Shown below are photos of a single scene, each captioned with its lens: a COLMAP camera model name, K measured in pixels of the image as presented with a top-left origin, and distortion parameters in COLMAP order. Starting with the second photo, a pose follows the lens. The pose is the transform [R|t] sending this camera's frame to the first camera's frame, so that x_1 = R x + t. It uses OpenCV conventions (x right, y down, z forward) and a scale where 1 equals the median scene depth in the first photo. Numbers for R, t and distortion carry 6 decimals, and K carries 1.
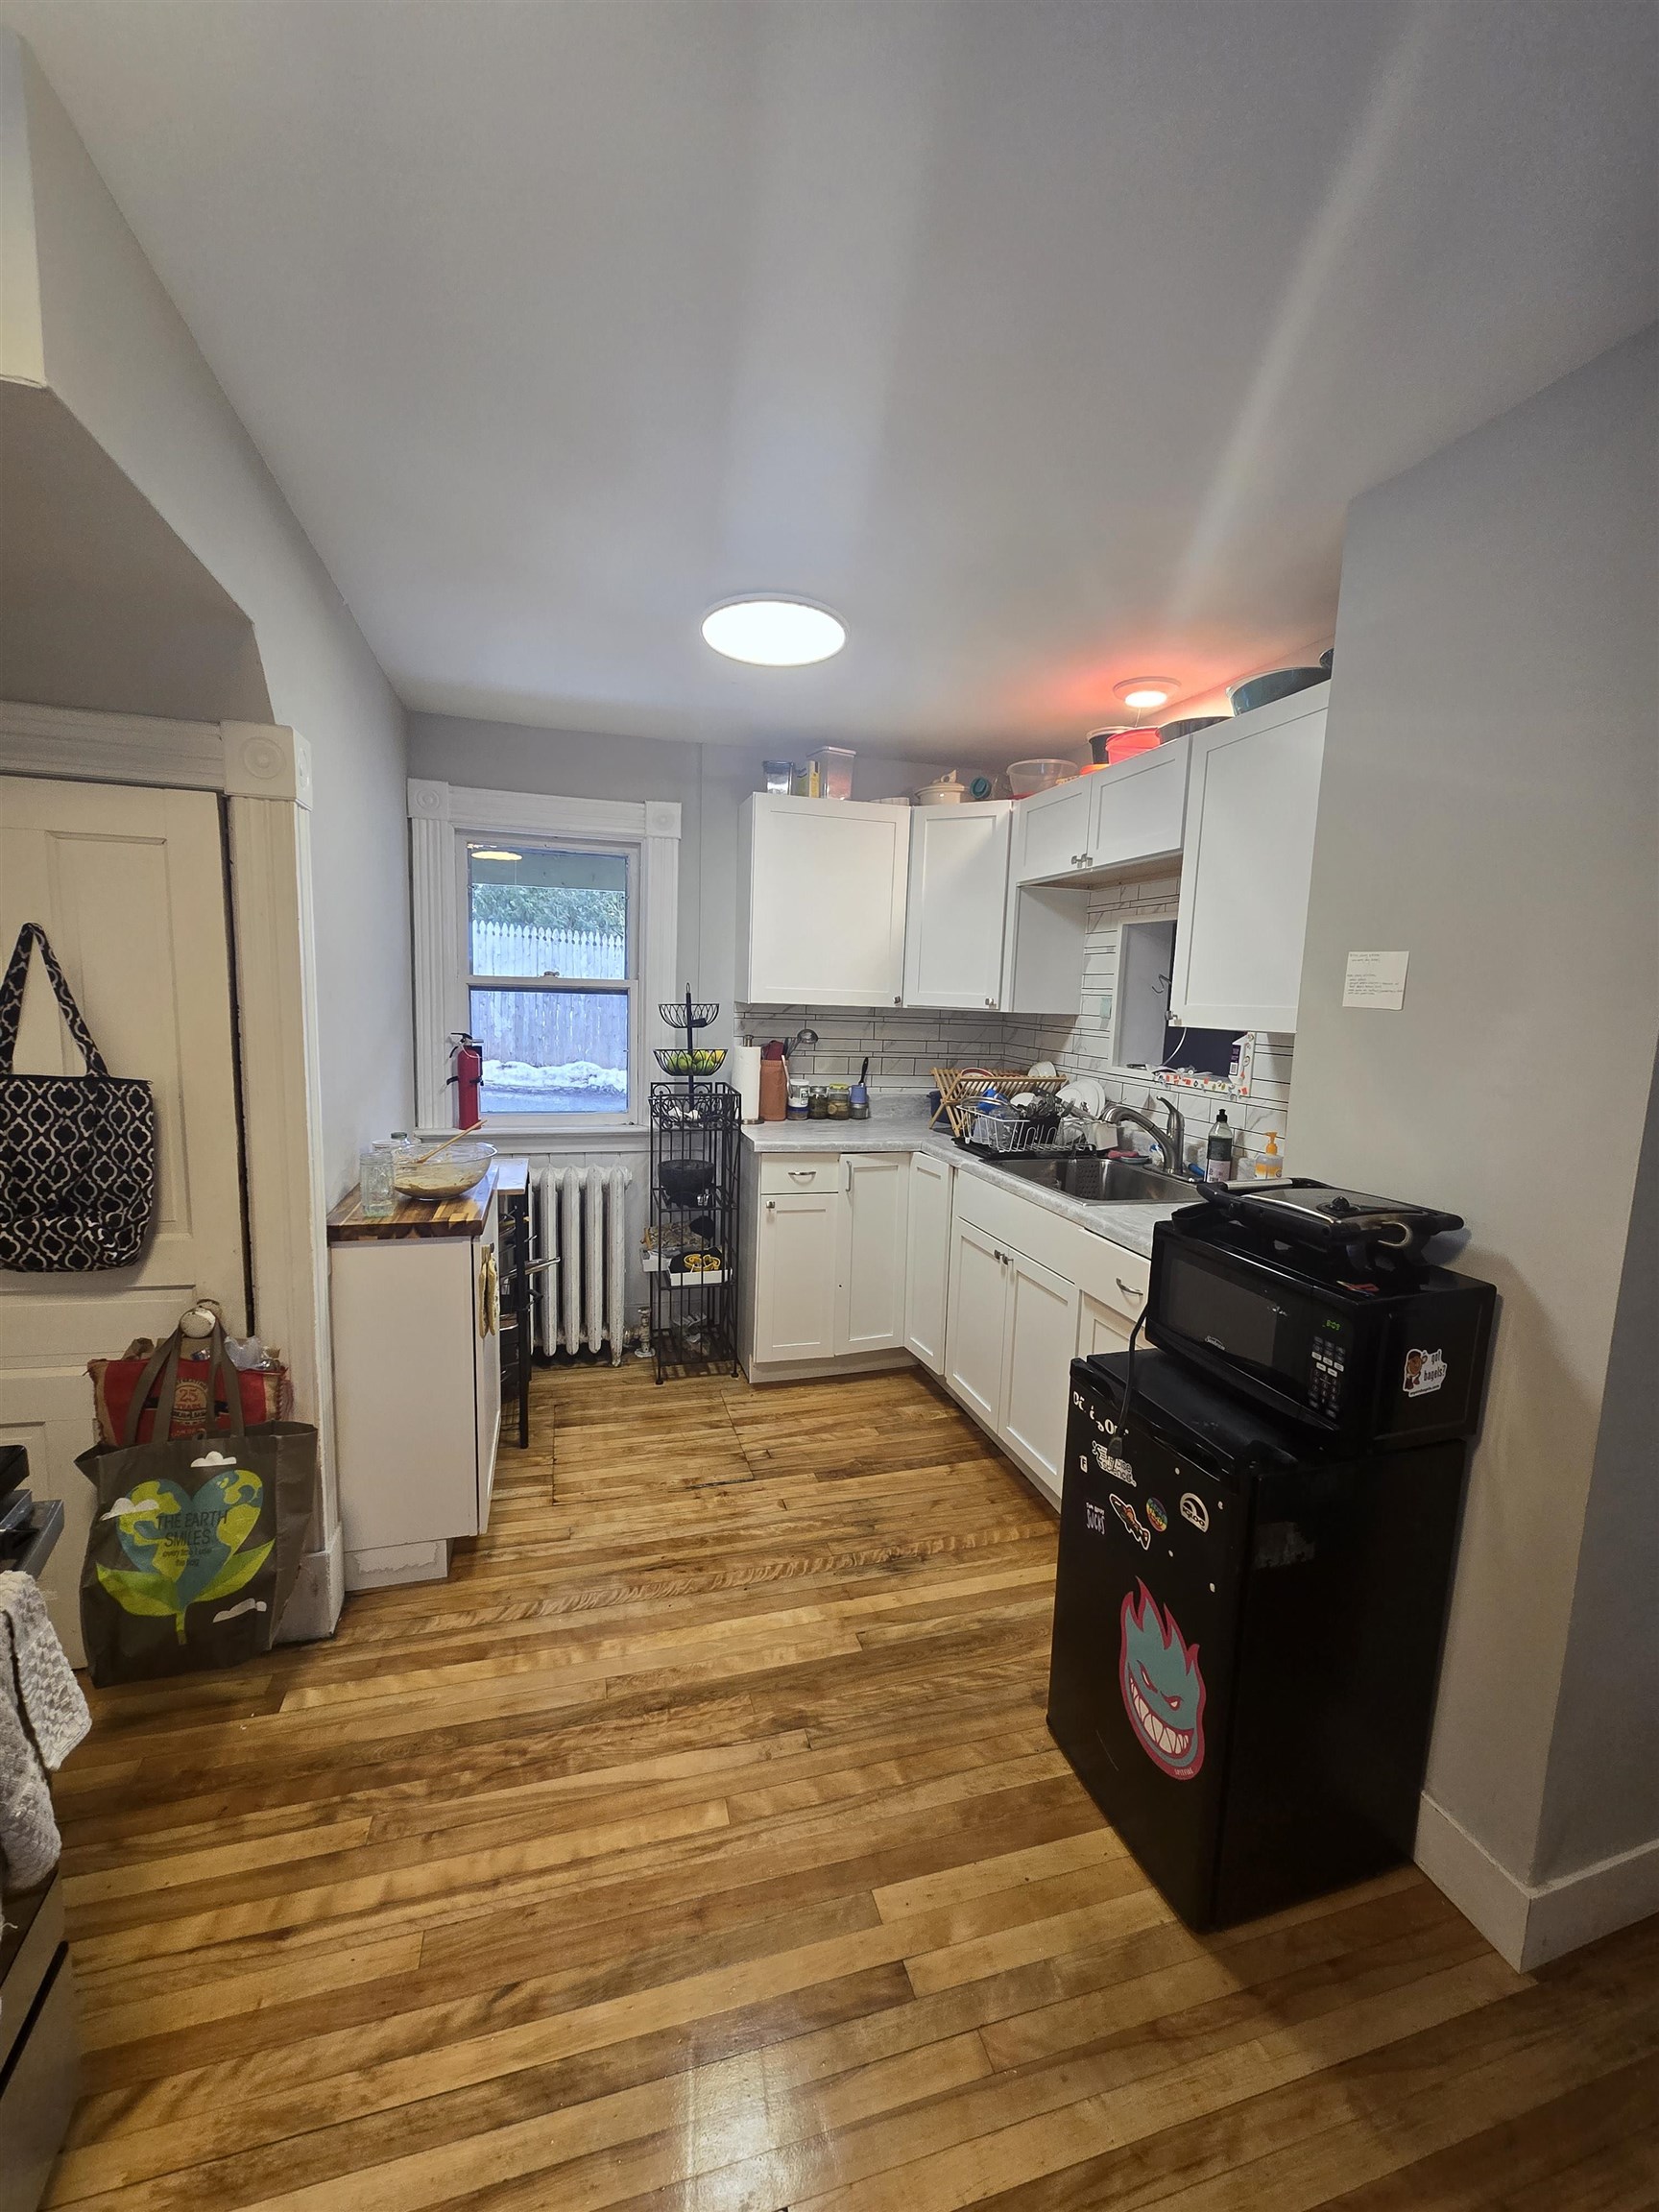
lens RADIAL K [[904.6, 0, 820.4], [0, 904.6, 1111.9], [0, 0, 1]] dist [-0.000587, 0.003388]
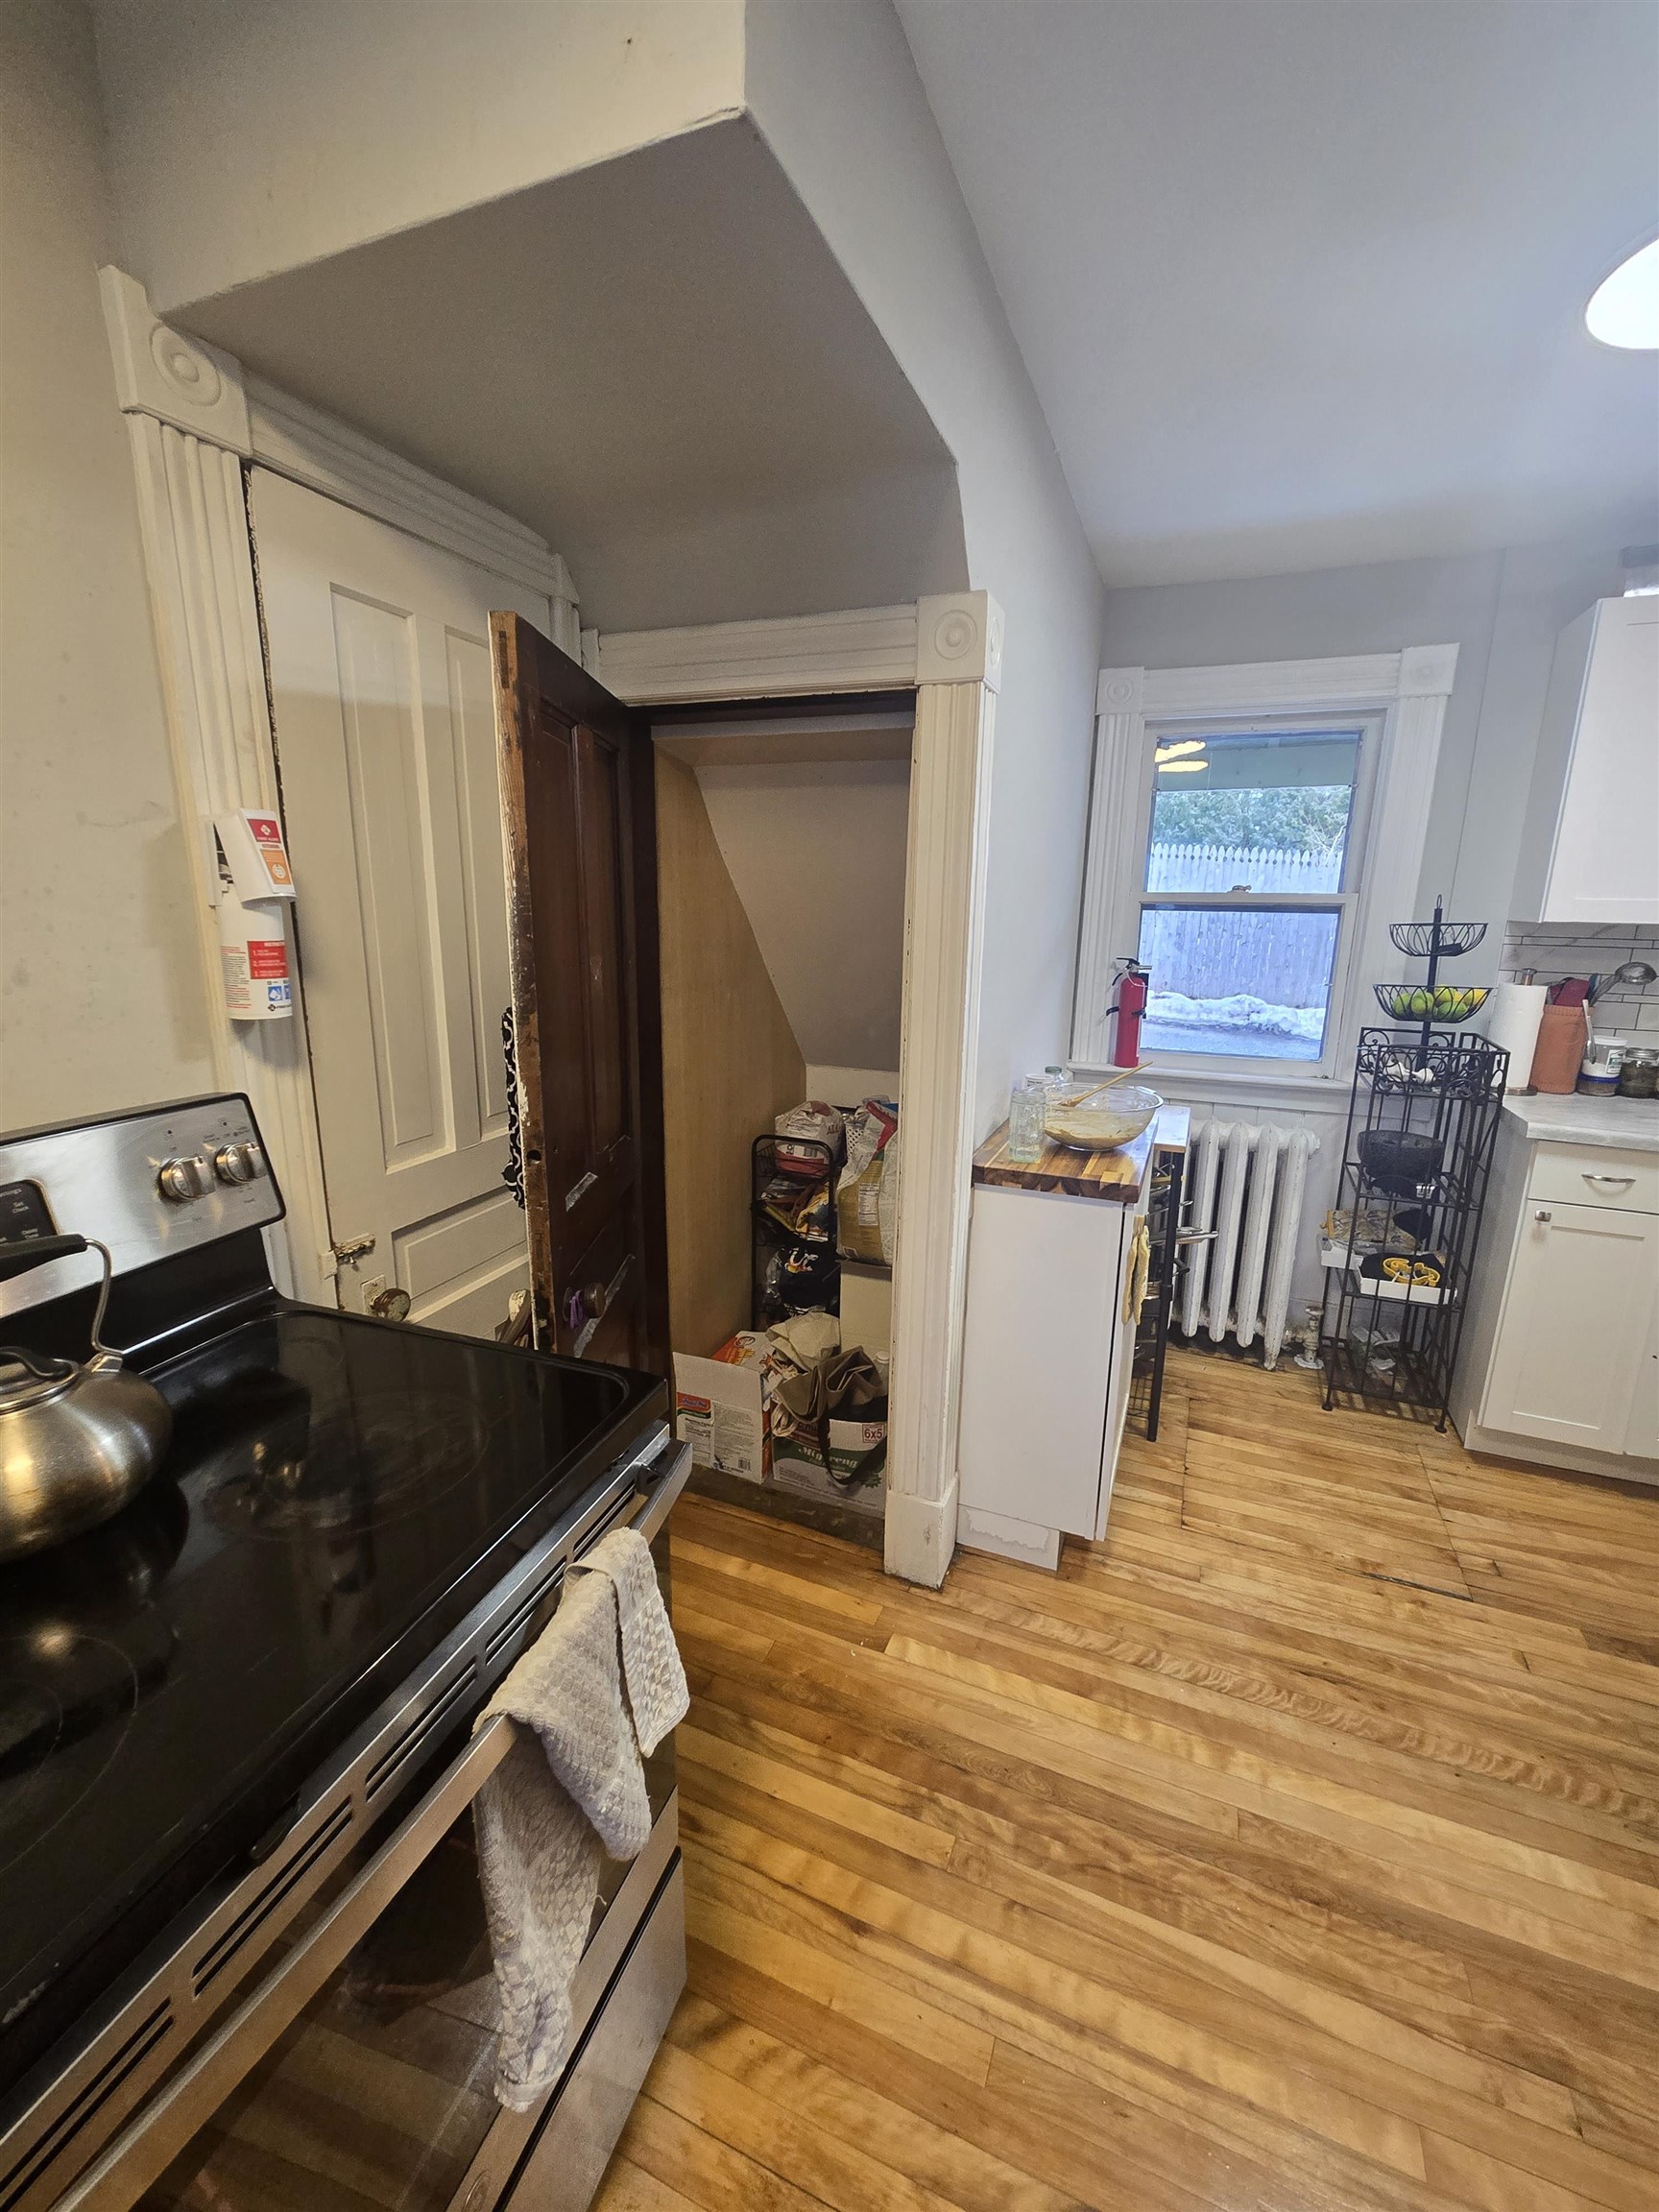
lens RADIAL K [[902.0, 0, 829.5], [0, 902.0, 1106.0], [0, 0, 1]] dist [-0.002656, -0.000701]
pose [[0.778867, 0.118122, -0.615965, -0.081805], [-0.074308, 0.992567, 0.096381, -0.008409], [0.622771, -0.029297, 0.781855, 0.157678]]
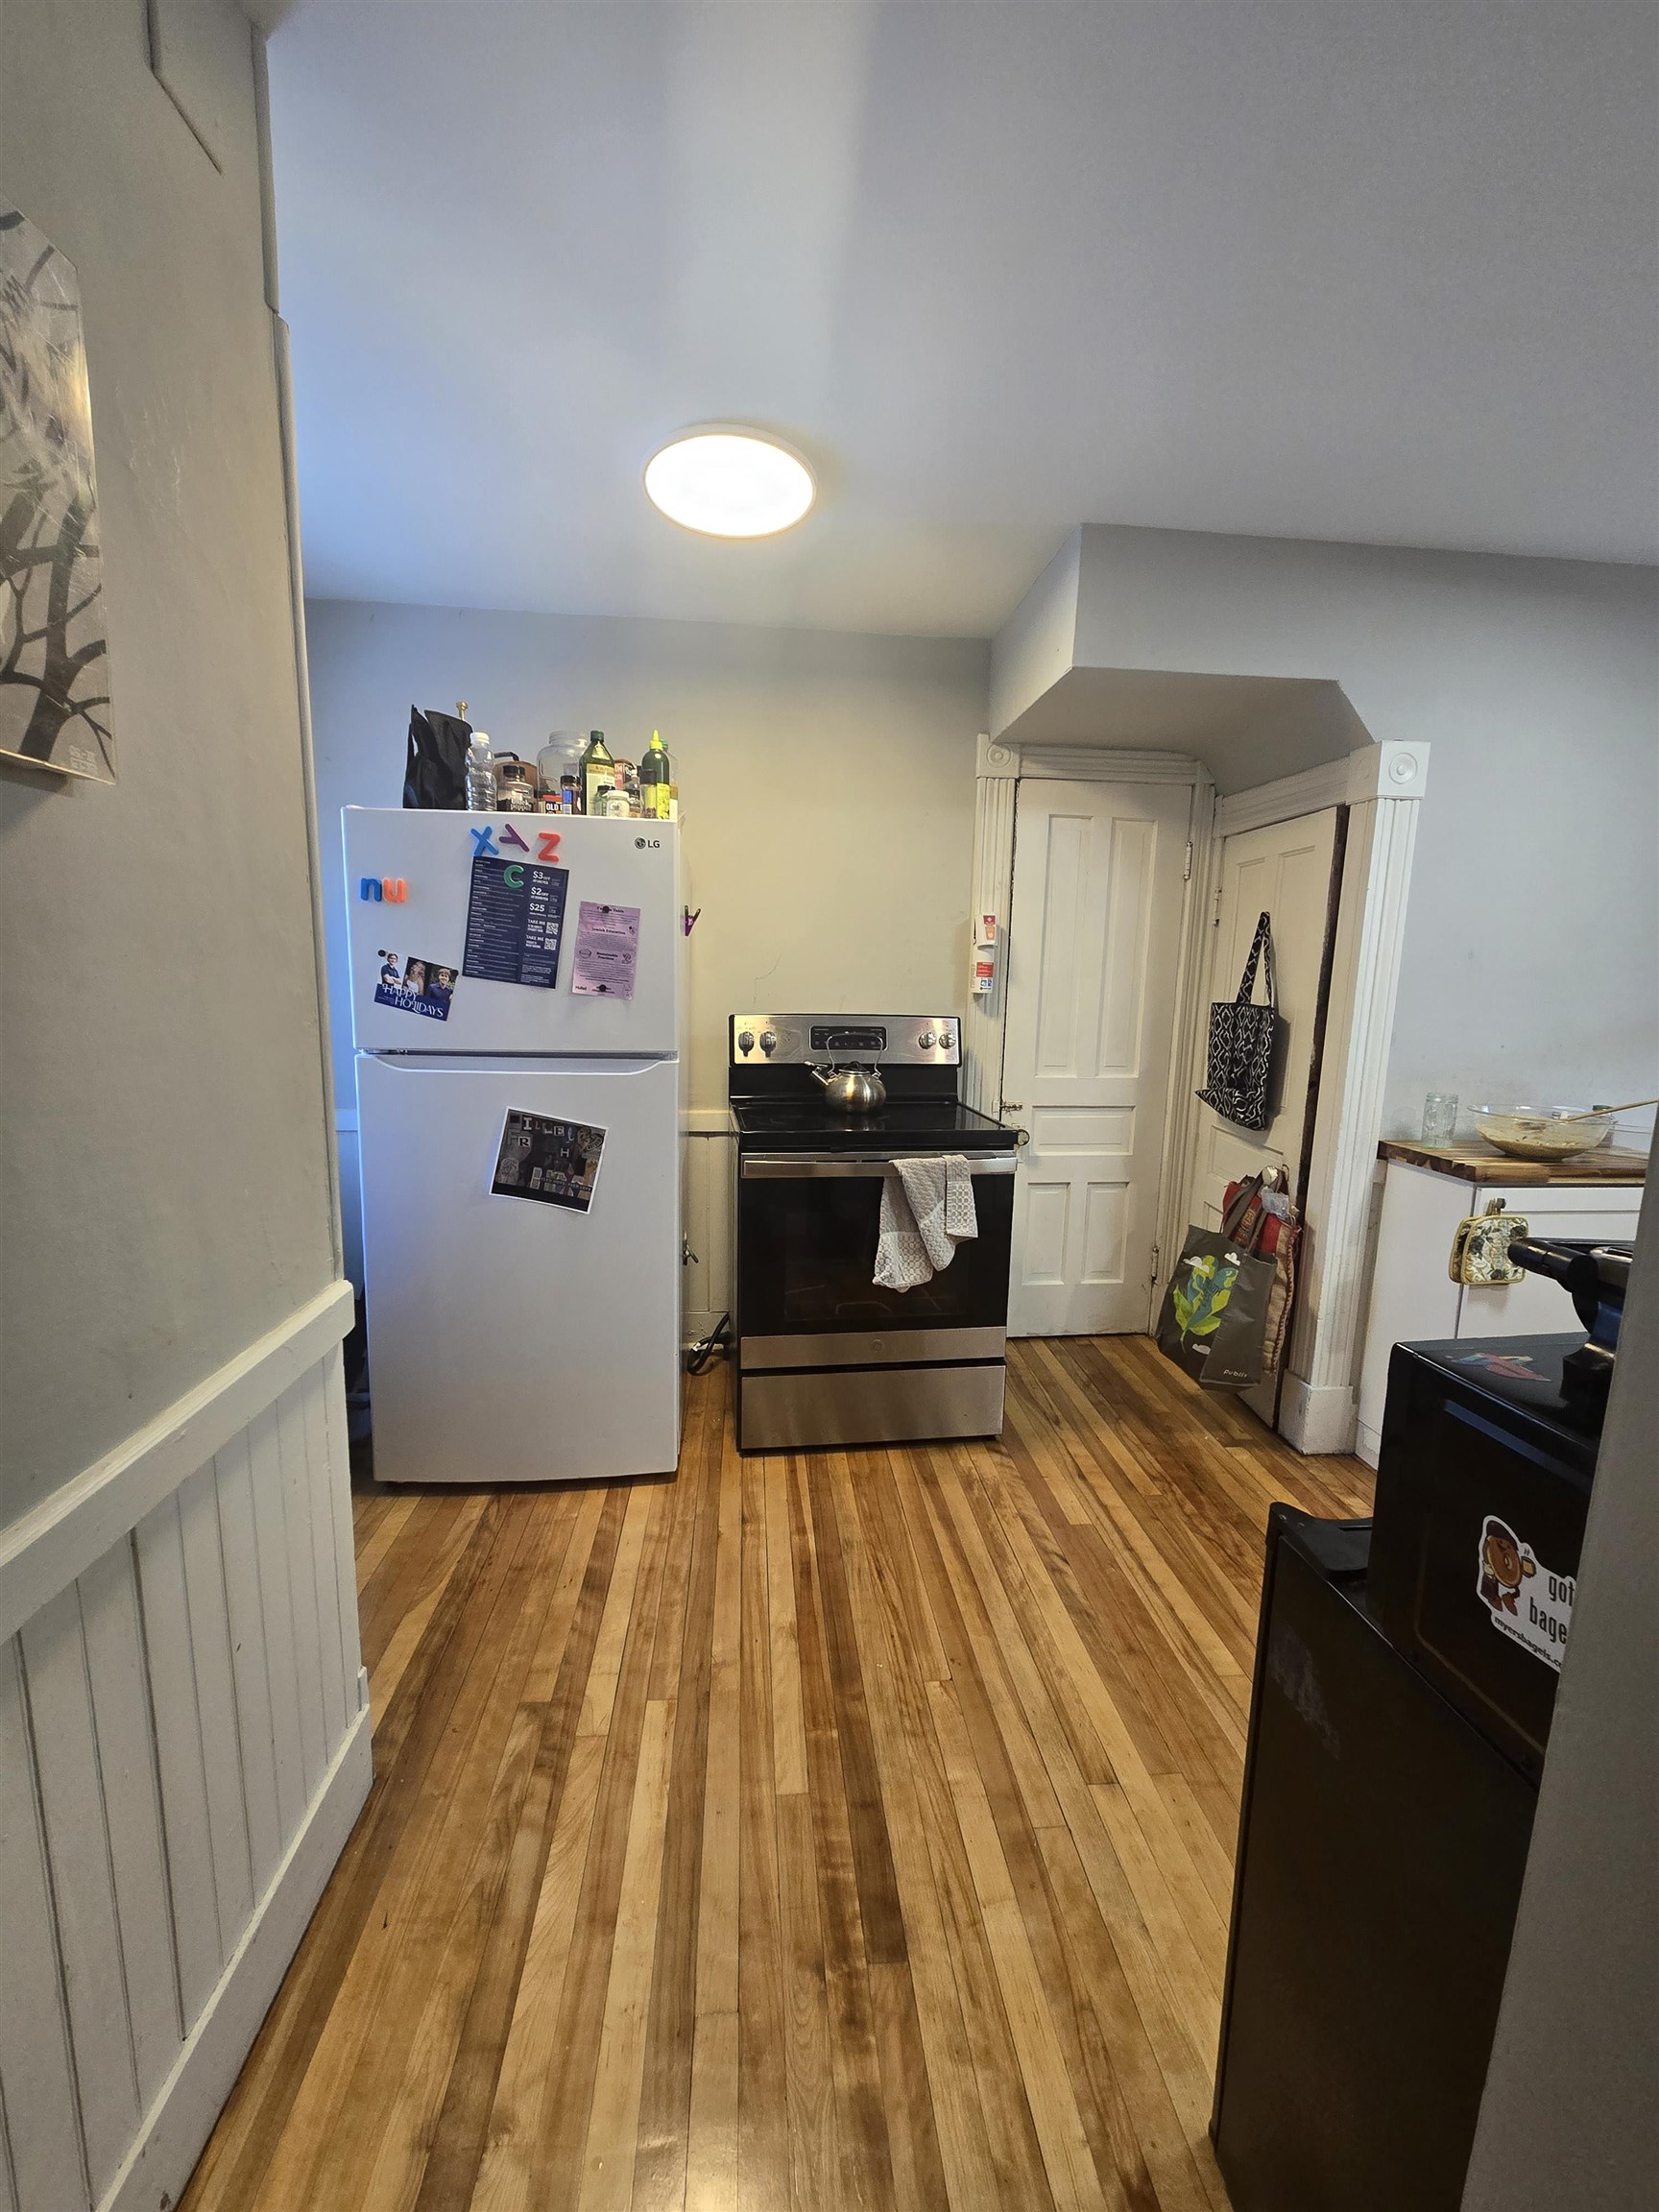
lens RADIAL K [[900.6, 0, 837.1], [0, 900.6, 1104.6], [0, 0, 1]] dist [-0.000607, 0.000049]
pose [[-0.178083, 0.108004, -0.978070, 0.610080], [-0.166788, 0.976263, 0.138173, 0.025229], [0.969777, 0.187737, -0.155842, 0.374322]]
